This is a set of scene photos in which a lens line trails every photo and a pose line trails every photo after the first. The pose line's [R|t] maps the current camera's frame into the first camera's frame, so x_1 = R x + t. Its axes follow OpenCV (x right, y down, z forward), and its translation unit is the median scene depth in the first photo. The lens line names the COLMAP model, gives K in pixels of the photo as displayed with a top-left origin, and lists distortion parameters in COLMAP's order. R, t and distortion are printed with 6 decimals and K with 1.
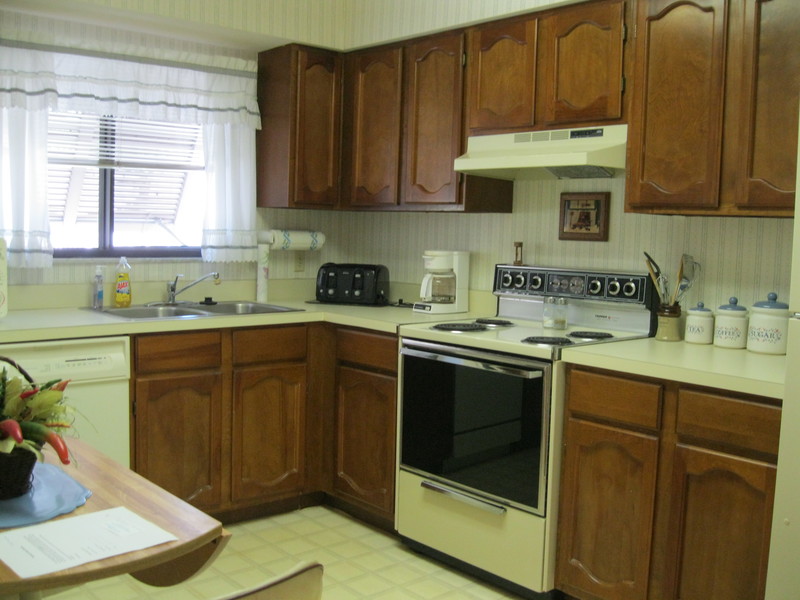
lens RADIAL K [[822.4, 0, 400.0], [0, 822.4, 300.0], [0, 0, 1]] dist [-0.108392, -0.008343]
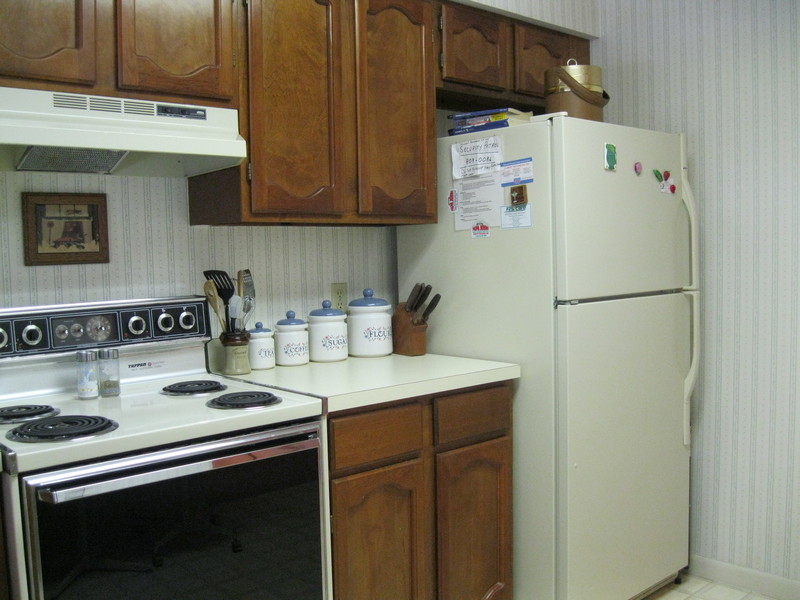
lens RADIAL K [[822.4, 0, 400.0], [0, 822.4, 300.0], [0, 0, 1]] dist [-0.108392, -0.008343]
pose [[-0.012197, -0.087293, 0.996108, -0.490309], [0.108851, 0.990146, 0.088103, -0.078982], [-0.993983, 0.109502, -0.002575, 0.800386]]
